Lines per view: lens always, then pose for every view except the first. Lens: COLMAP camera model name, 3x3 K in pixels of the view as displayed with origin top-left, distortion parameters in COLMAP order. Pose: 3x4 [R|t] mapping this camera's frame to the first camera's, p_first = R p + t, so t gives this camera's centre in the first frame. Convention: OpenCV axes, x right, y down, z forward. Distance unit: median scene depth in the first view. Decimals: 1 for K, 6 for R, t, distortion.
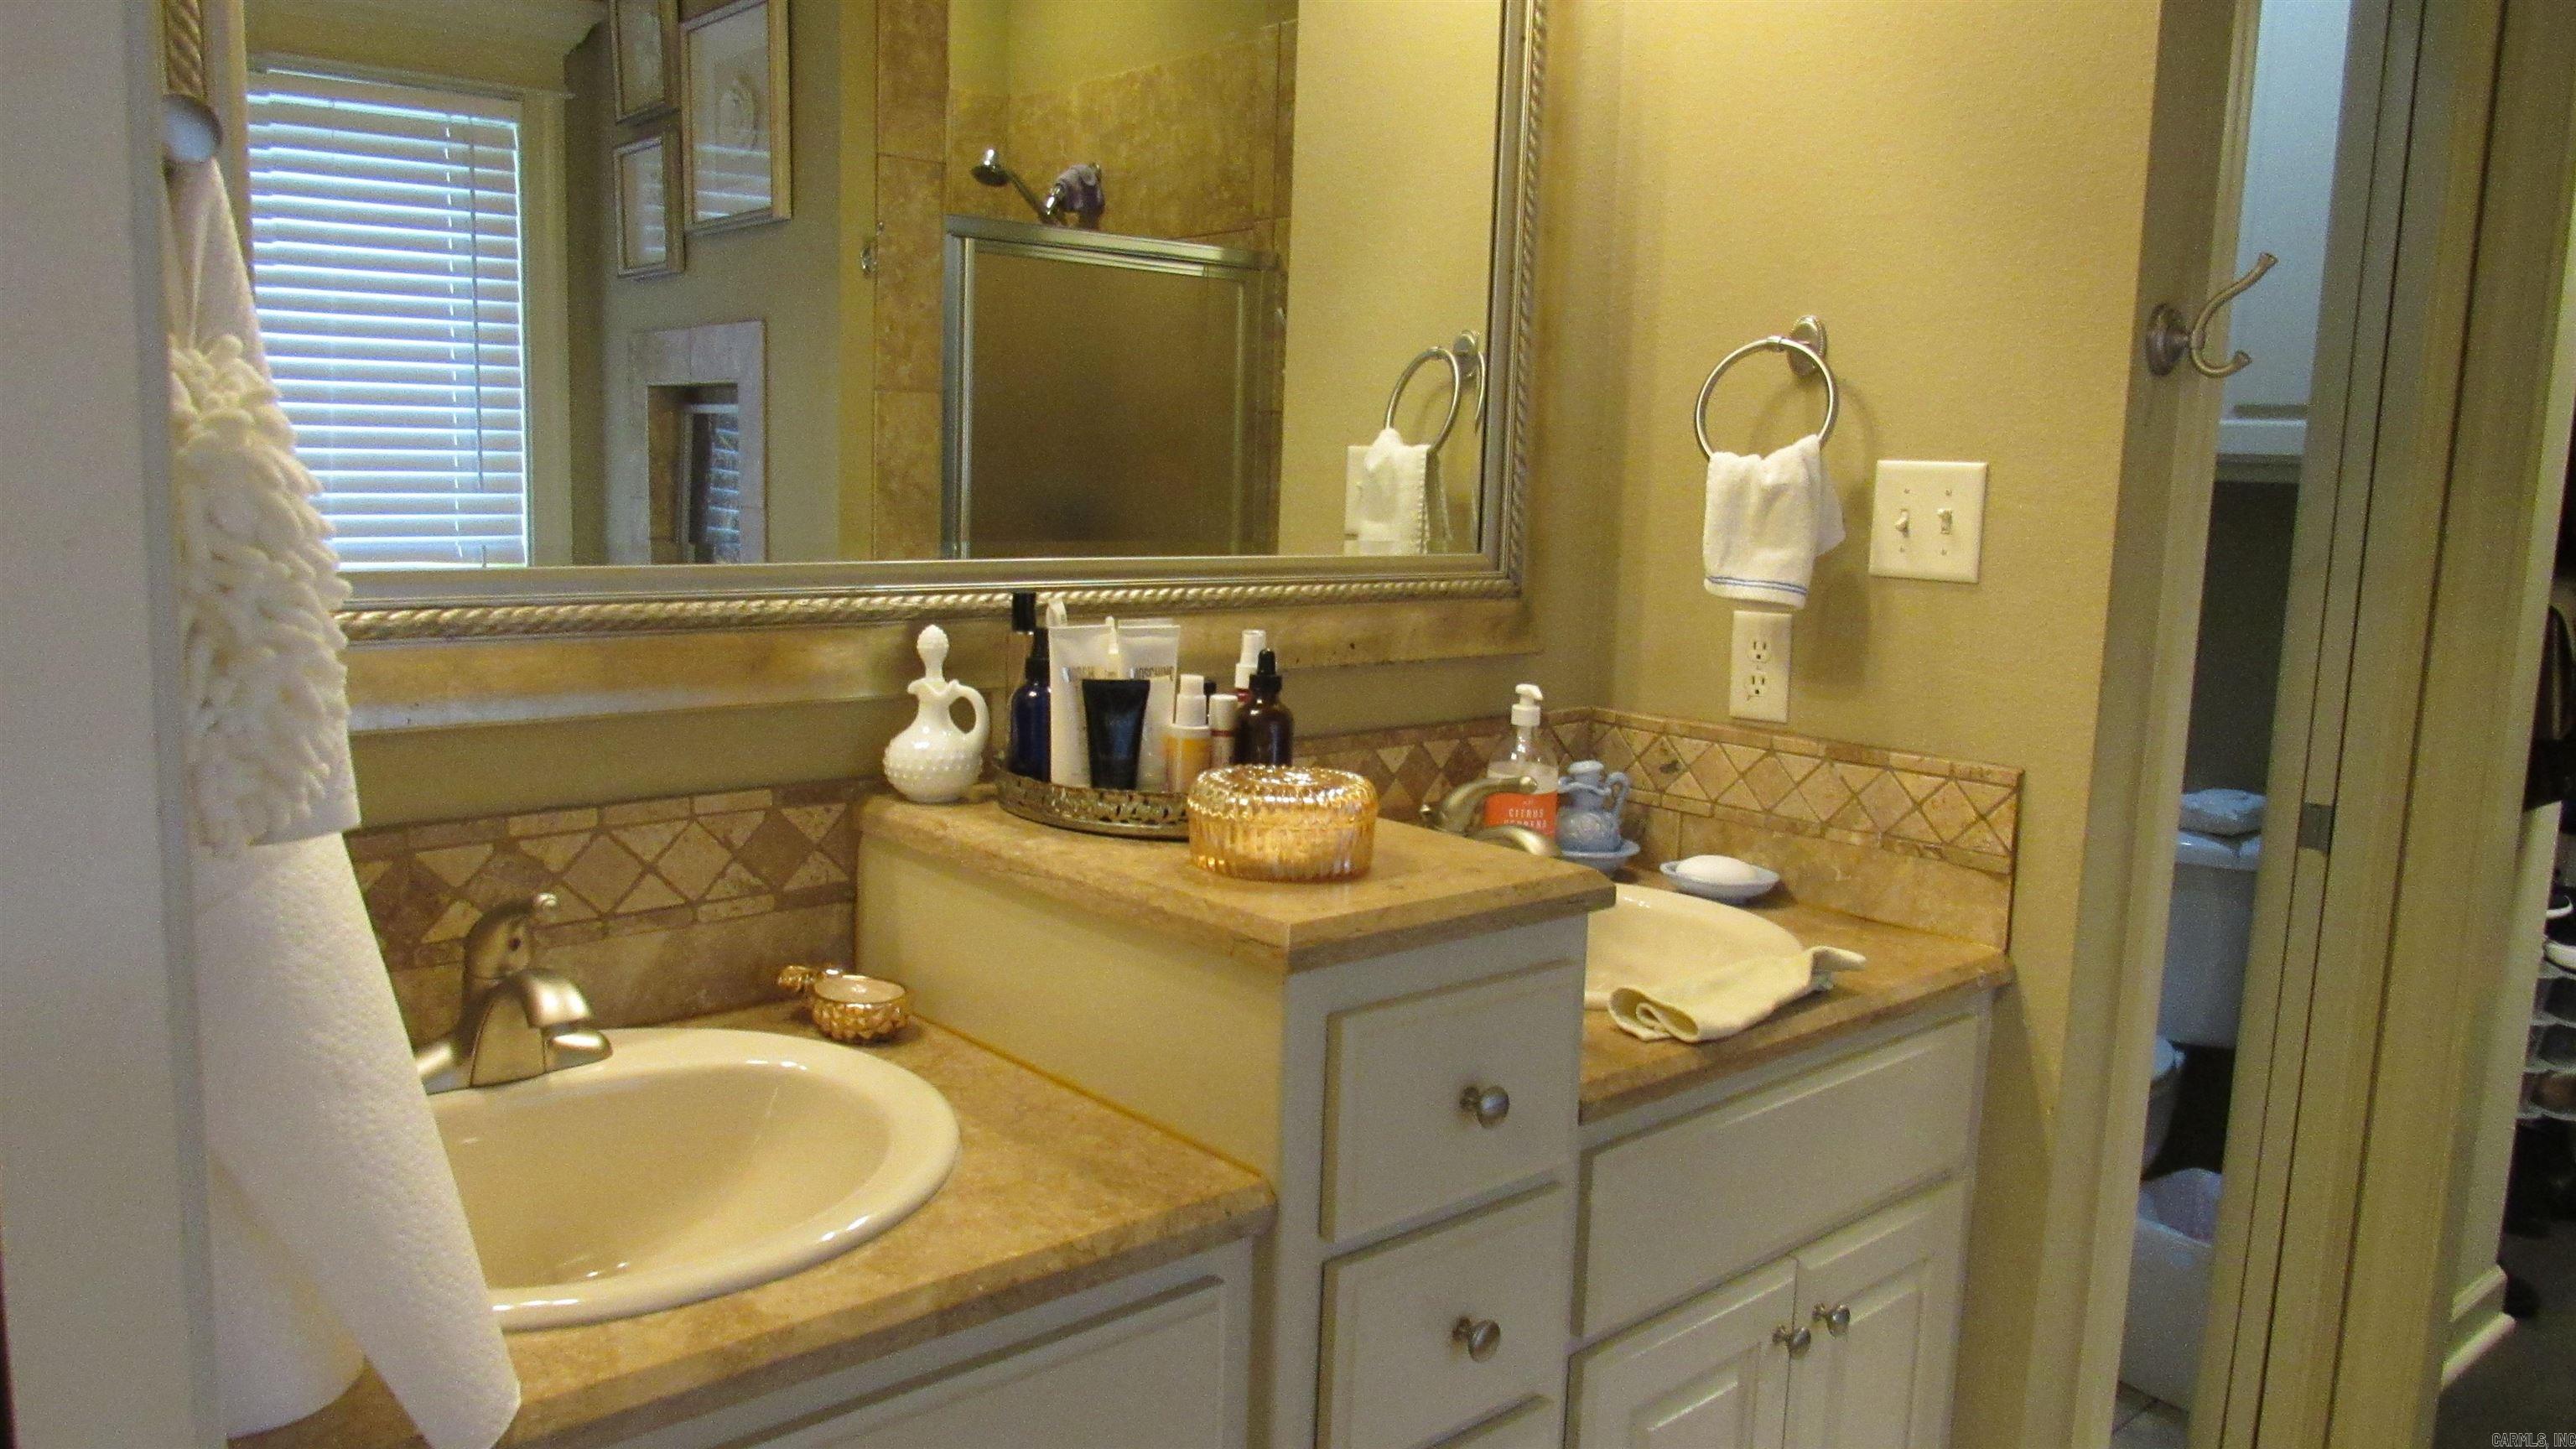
lens RADIAL K [[1841.4, 0, 1289.1], [0, 1841.4, 722.7], [0, 0, 1]] dist [-0.028076, 0.004263]
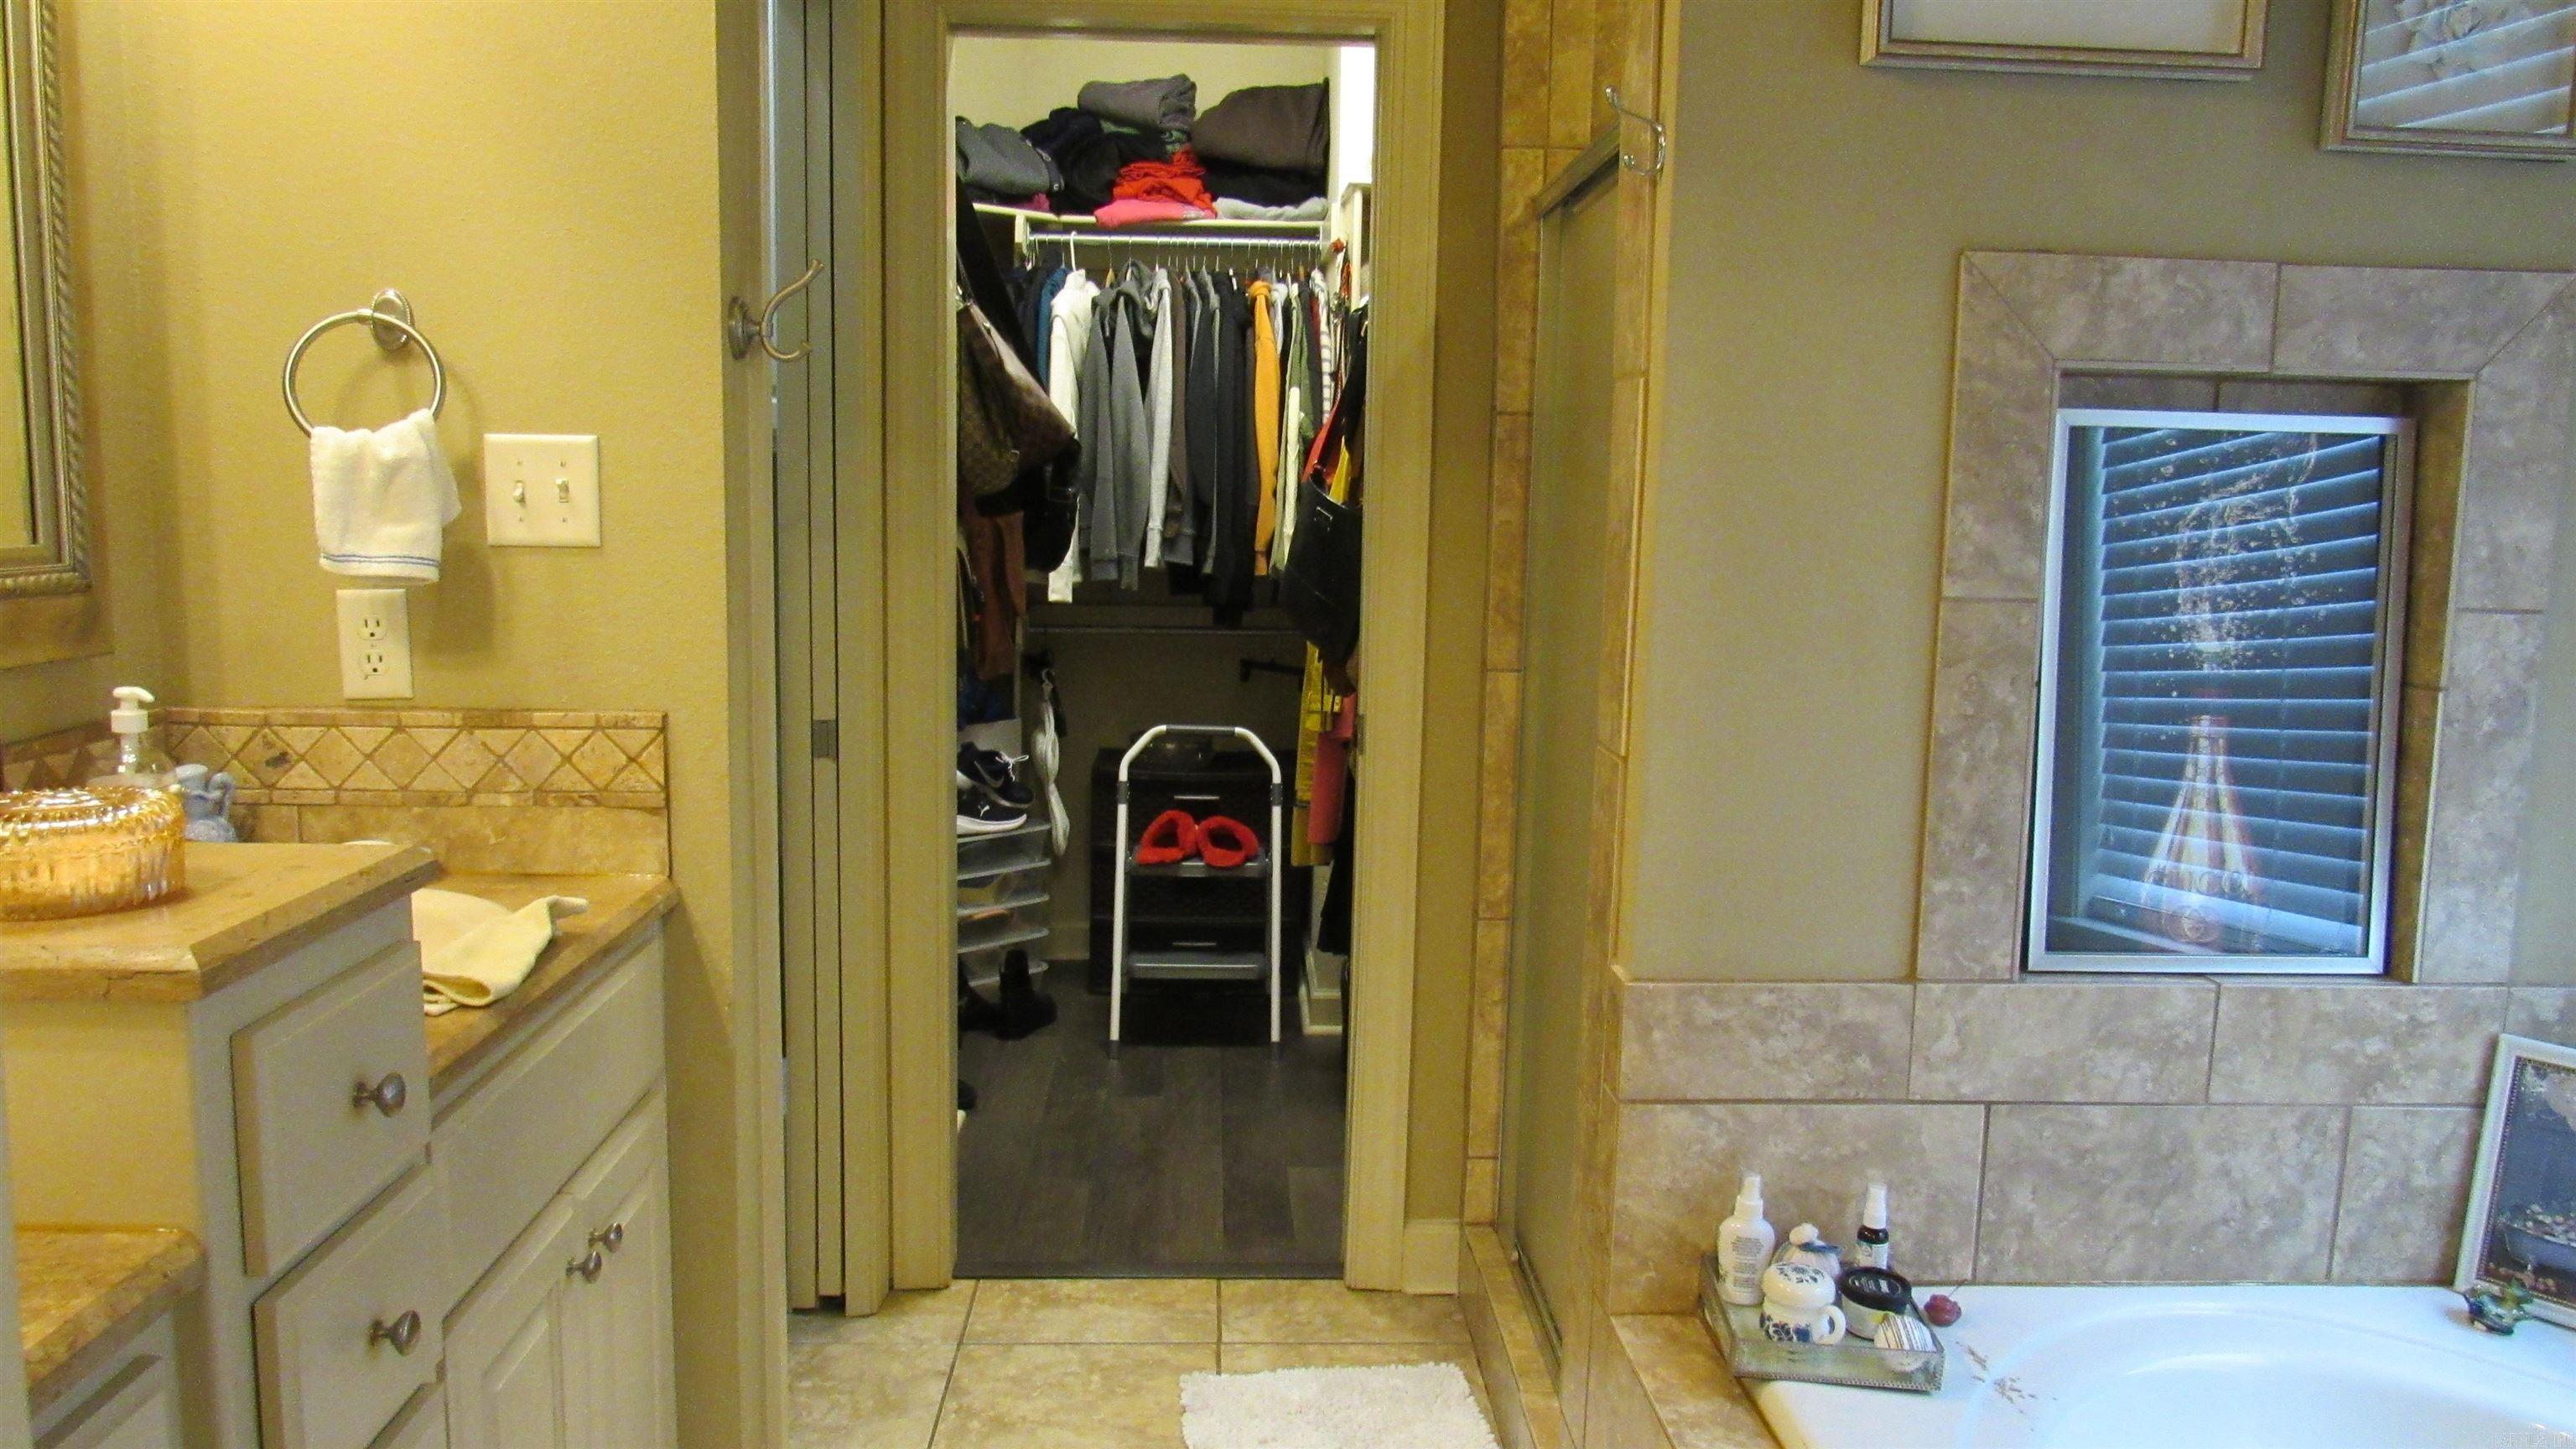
lens RADIAL K [[1841.4, 0, 1279.0], [0, 1841.4, 723.9], [0, 0, 1]] dist [-0.028076, 0.004263]
pose [[0.635578, -0.121334, 0.762442, -0.198679], [0.109668, 0.991748, 0.066405, -0.000273], [-0.764207, 0.041410, 0.643640, 0.000614]]
